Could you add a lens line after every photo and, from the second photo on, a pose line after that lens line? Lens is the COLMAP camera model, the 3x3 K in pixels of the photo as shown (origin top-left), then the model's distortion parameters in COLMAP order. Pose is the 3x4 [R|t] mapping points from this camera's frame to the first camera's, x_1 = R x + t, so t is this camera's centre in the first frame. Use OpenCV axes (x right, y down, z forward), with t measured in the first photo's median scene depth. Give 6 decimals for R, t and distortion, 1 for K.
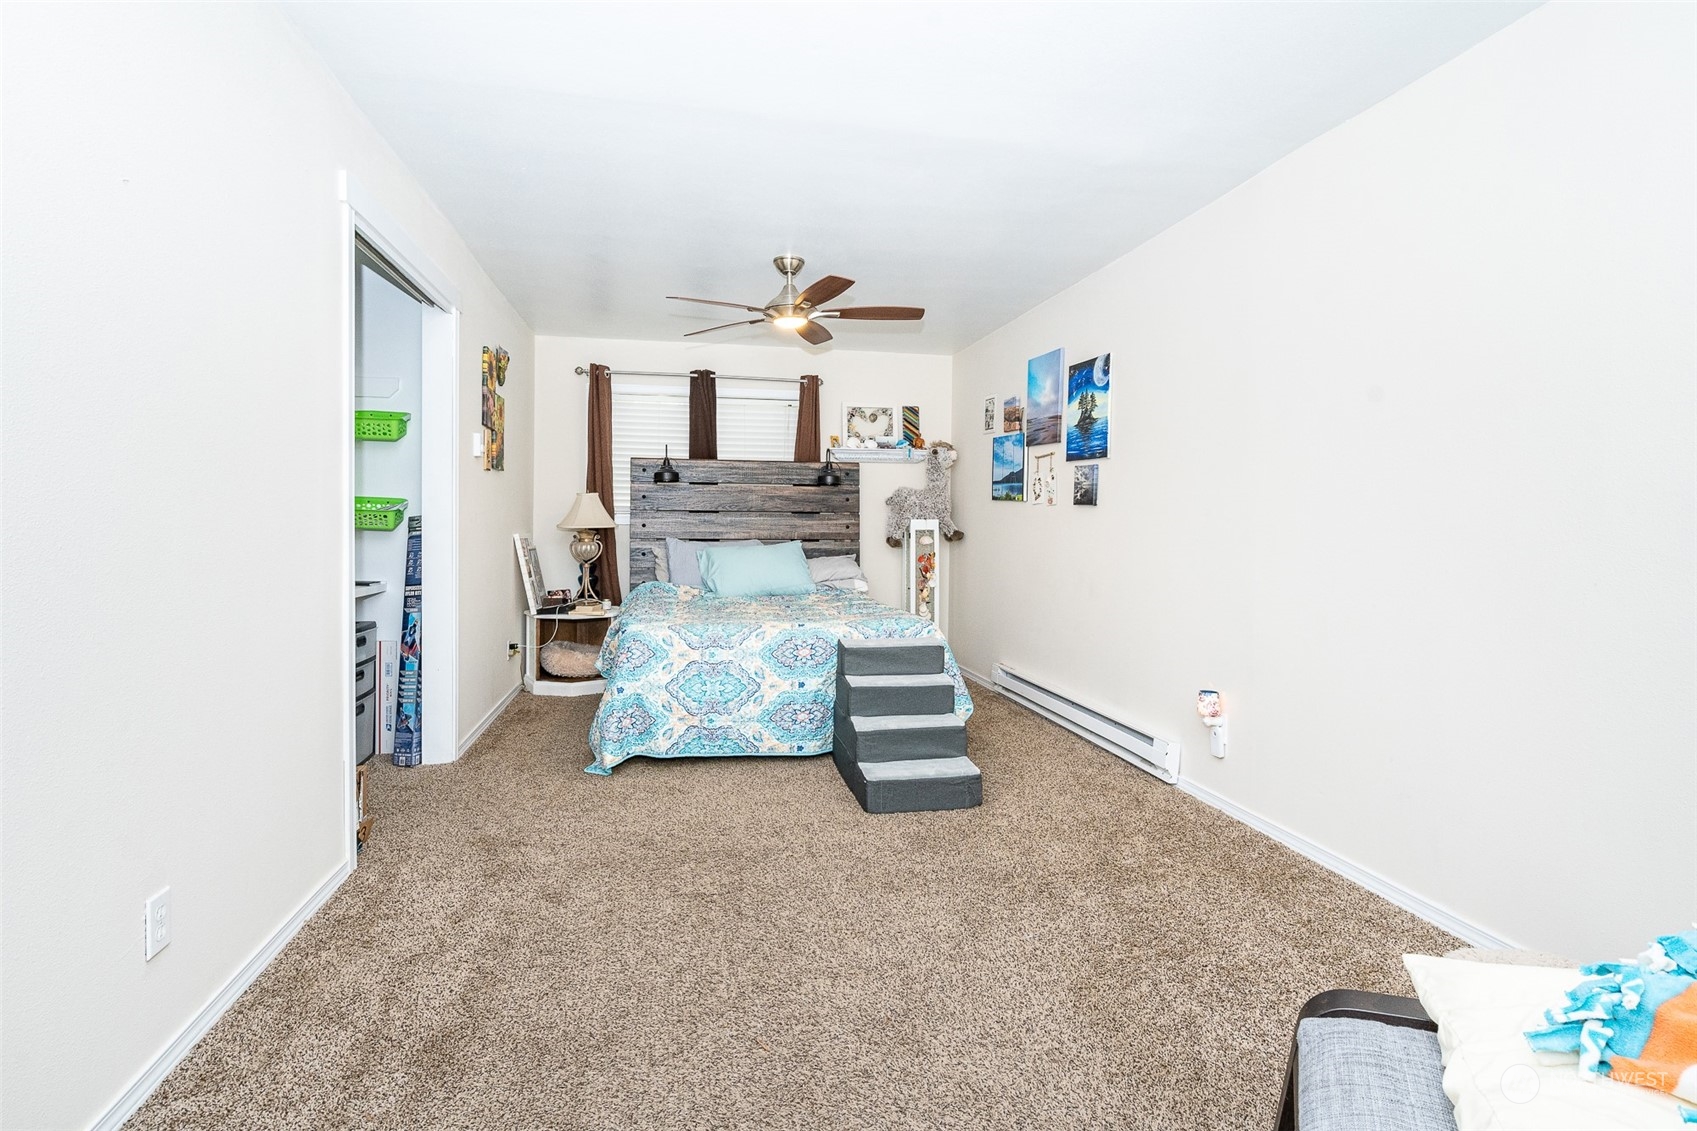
lens RADIAL K [[810.9, 0, 847.4], [0, 810.9, 539.6], [0, 0, 1]] dist [0.000043, 0.000372]
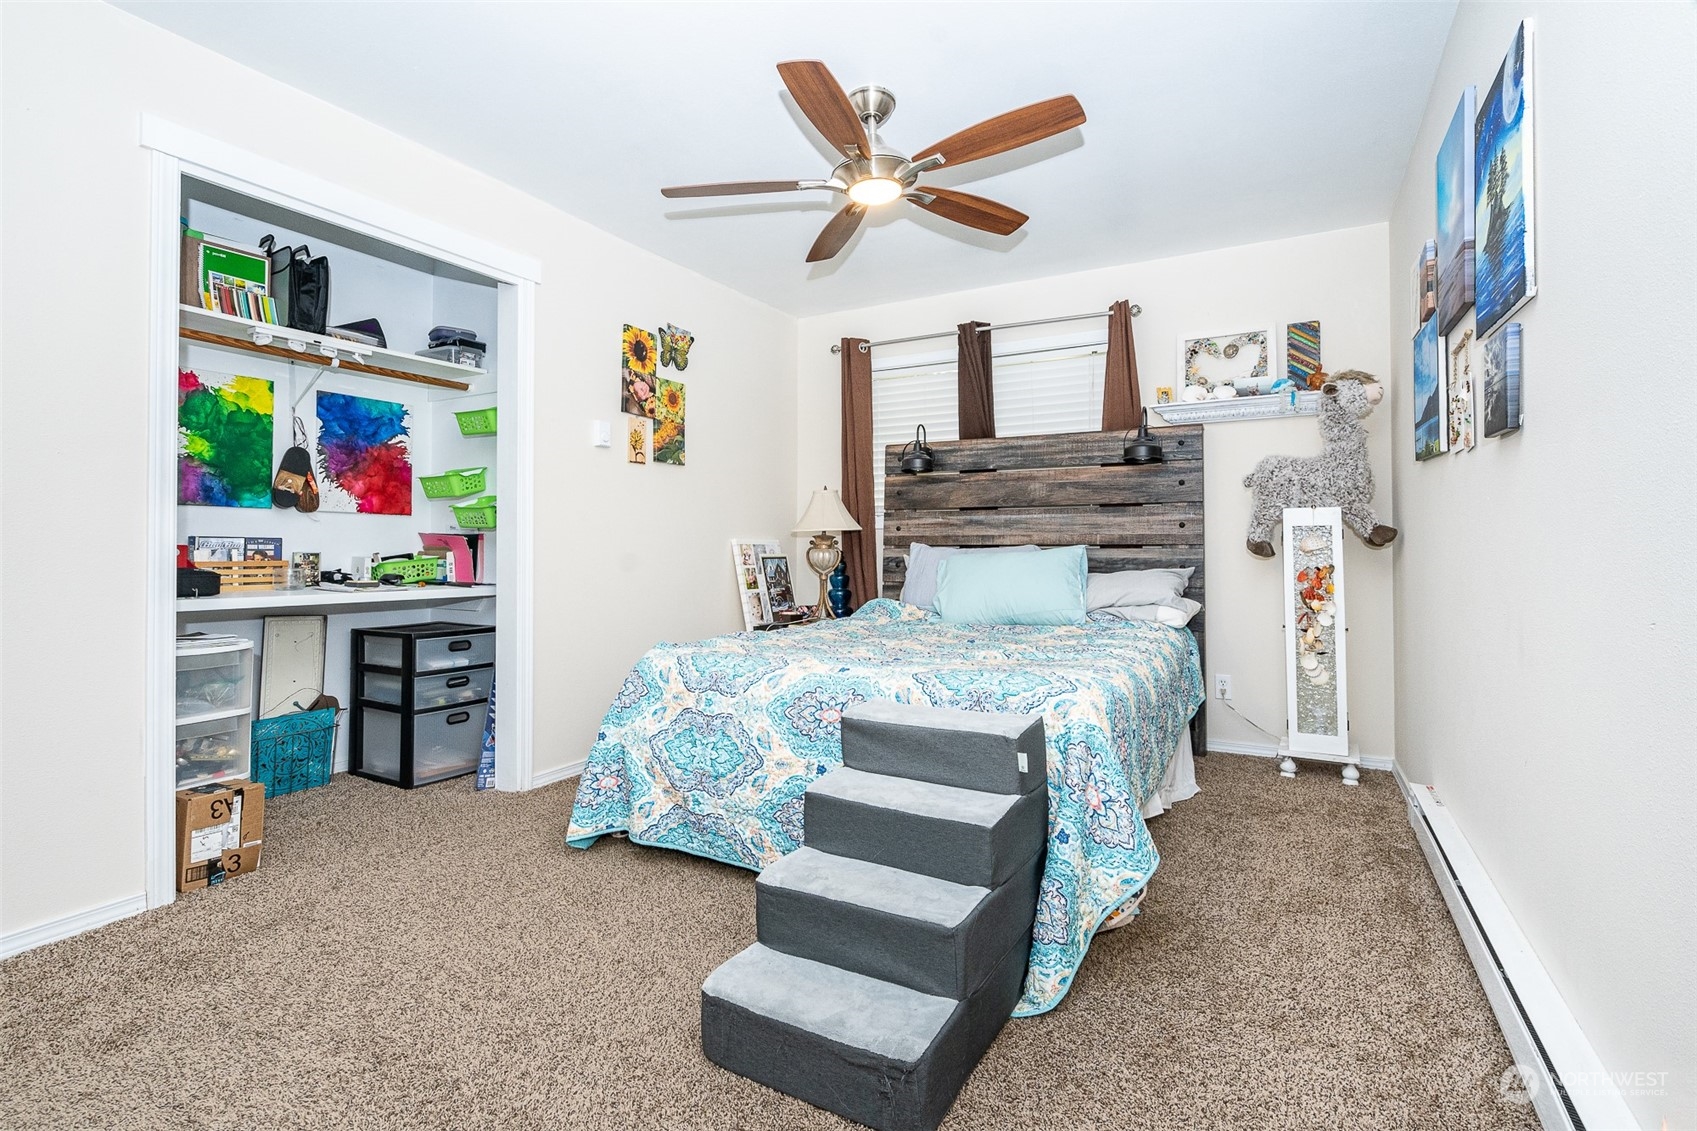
lens RADIAL K [[810.9, 0, 847.4], [0, 810.9, 539.6], [0, 0, 1]] dist [0.000043, 0.000372]
pose [[0.760939, -0.015570, -0.648637, 0.219729], [-0.005369, 0.999527, -0.030292, 0.017184], [0.648802, 0.026533, 0.760495, 0.347681]]
